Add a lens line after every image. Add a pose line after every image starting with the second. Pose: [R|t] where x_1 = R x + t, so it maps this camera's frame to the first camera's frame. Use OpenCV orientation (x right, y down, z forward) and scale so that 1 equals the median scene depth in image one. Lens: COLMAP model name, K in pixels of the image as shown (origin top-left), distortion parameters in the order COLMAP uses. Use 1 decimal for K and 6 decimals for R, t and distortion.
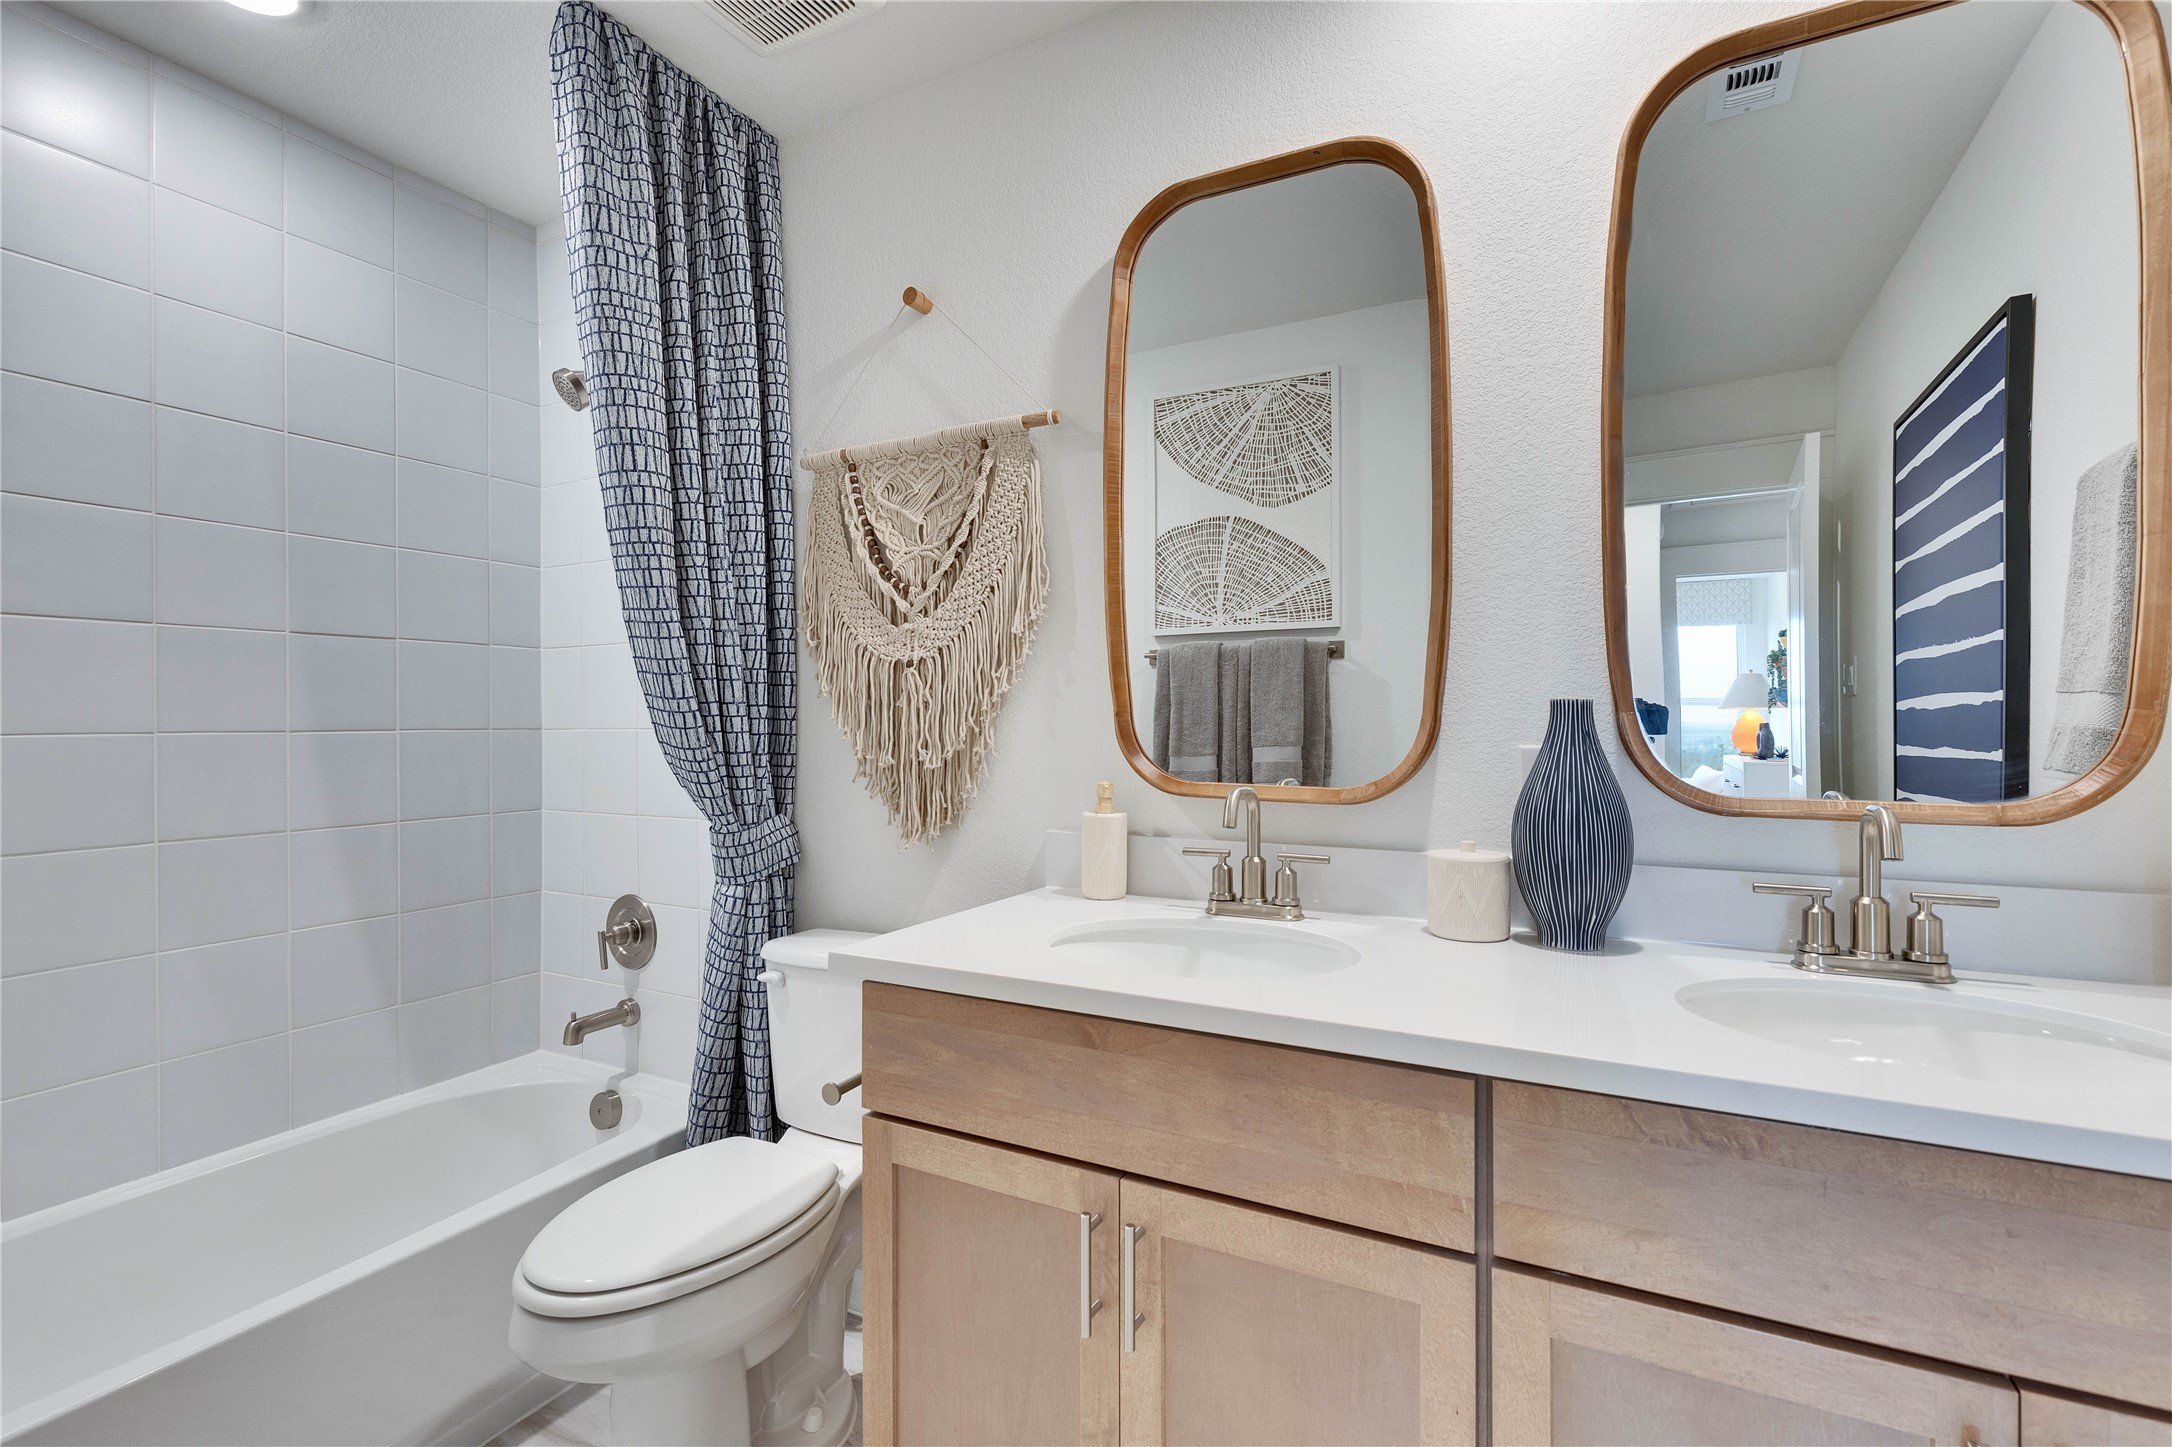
lens RADIAL K [[1003.2, 0, 1075.5], [0, 1003.2, 716.7], [0, 0, 1]] dist [0.003202, -0.000540]
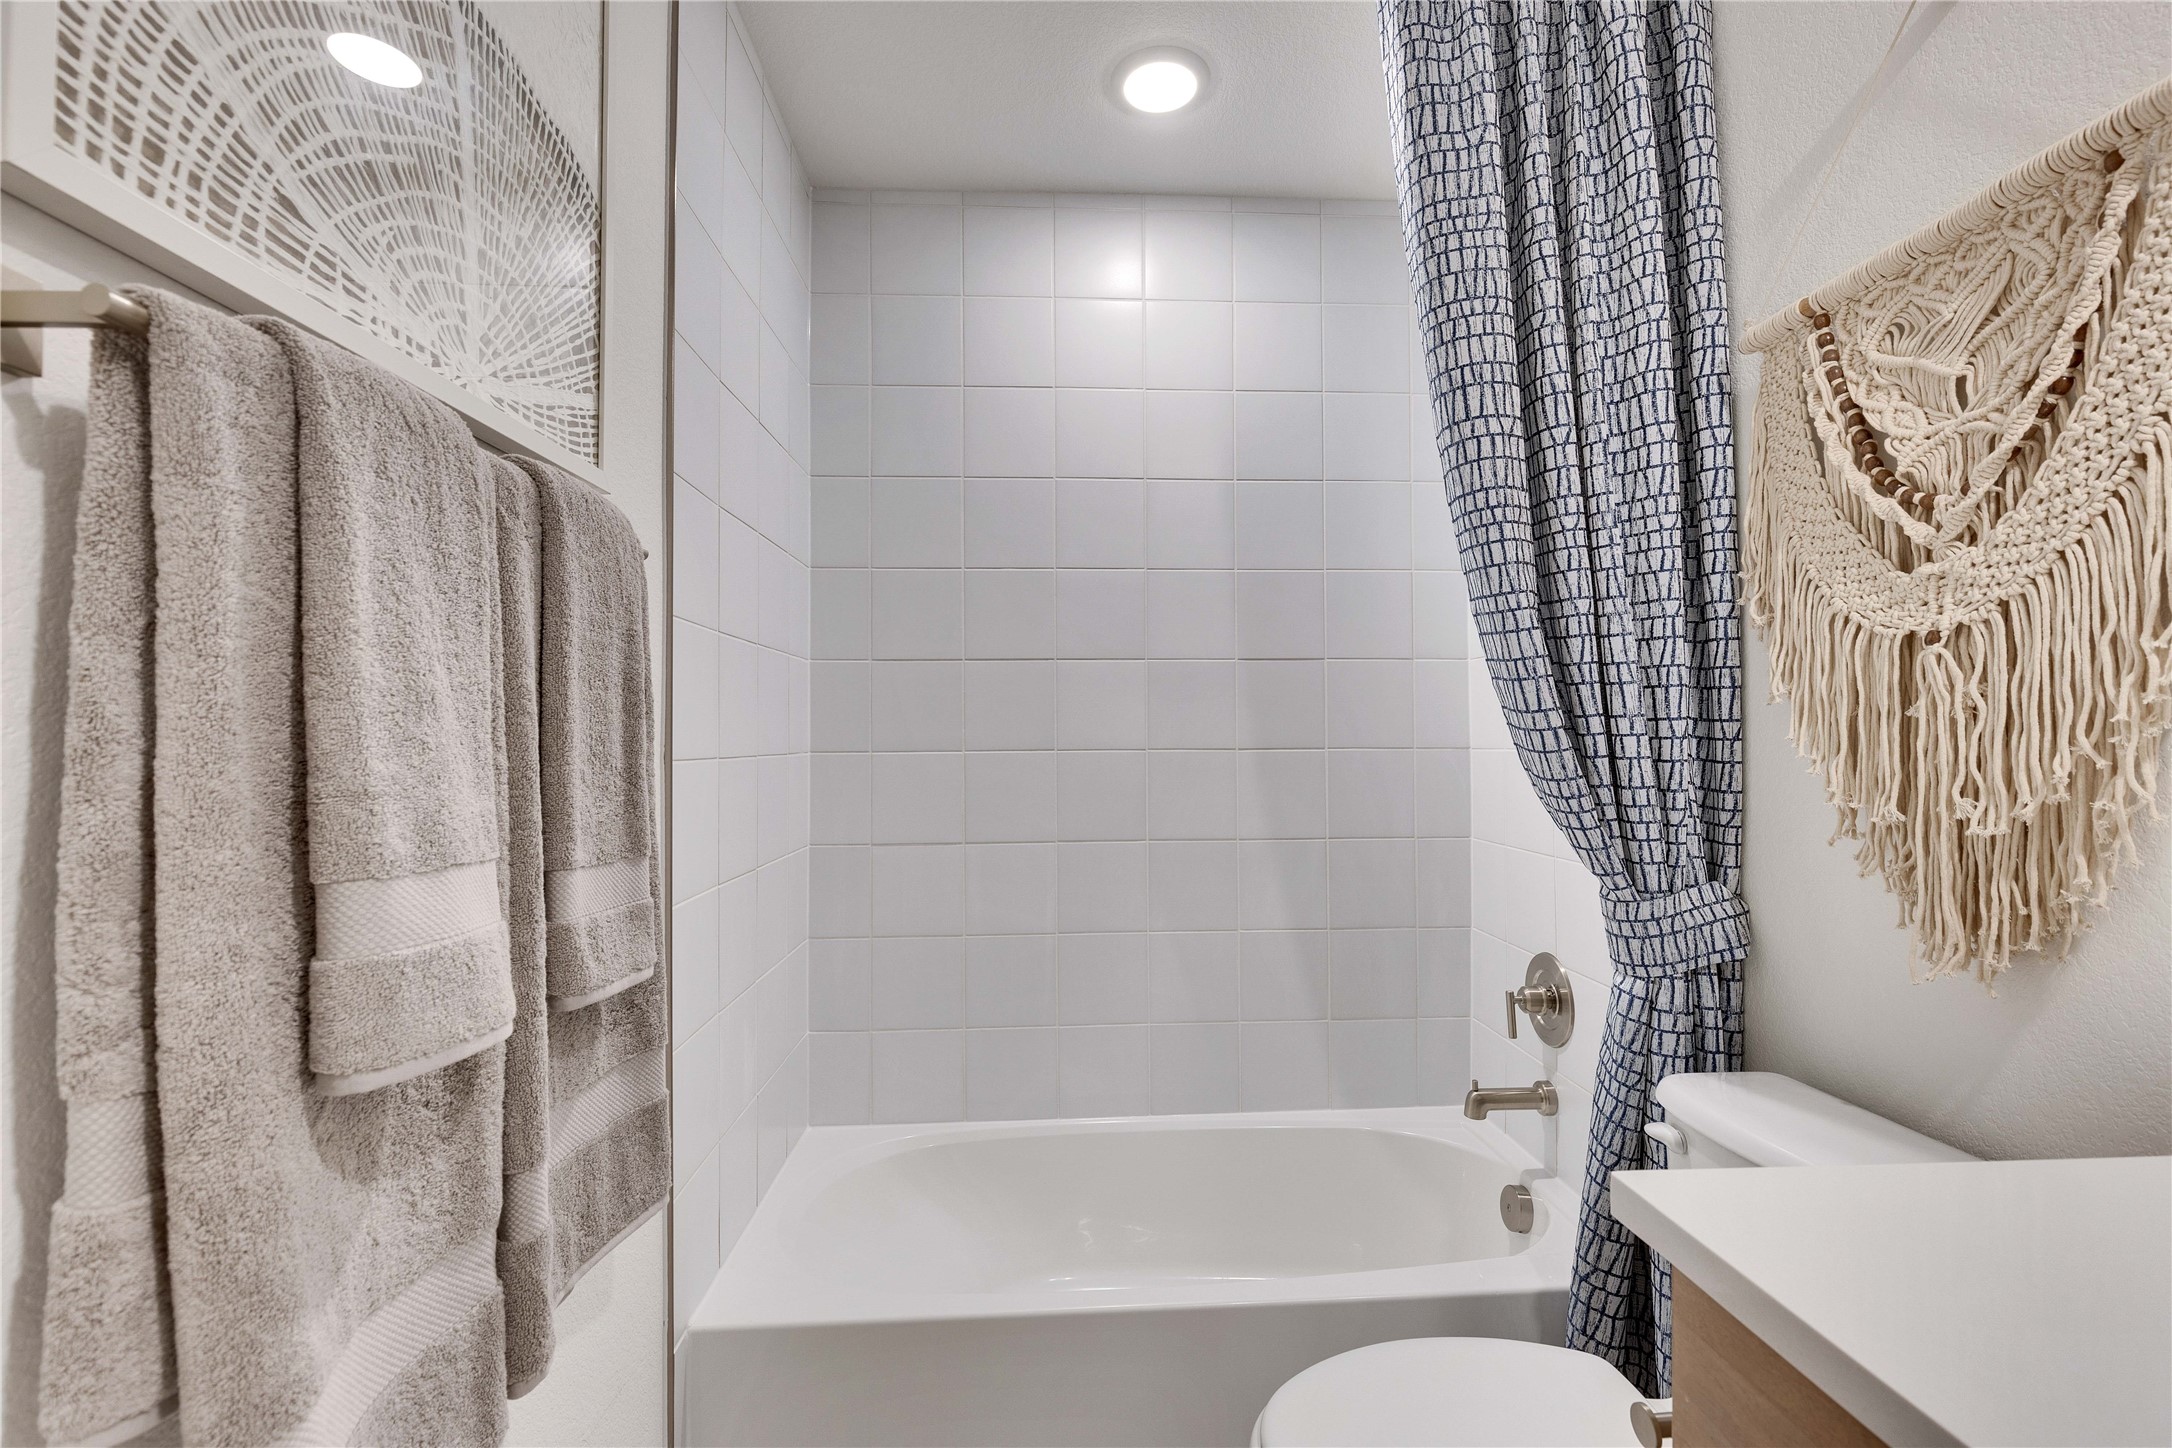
lens RADIAL K [[962.4, 0, 1087.4], [0, 962.4, 721.3], [0, 0, 1]] dist [-0.003604, -0.000943]
pose [[0.524075, -0.014177, -0.851554, 0.034104], [0.005782, 0.999898, -0.013089, -0.003472], [0.851652, 0.001936, 0.524103, 0.334742]]
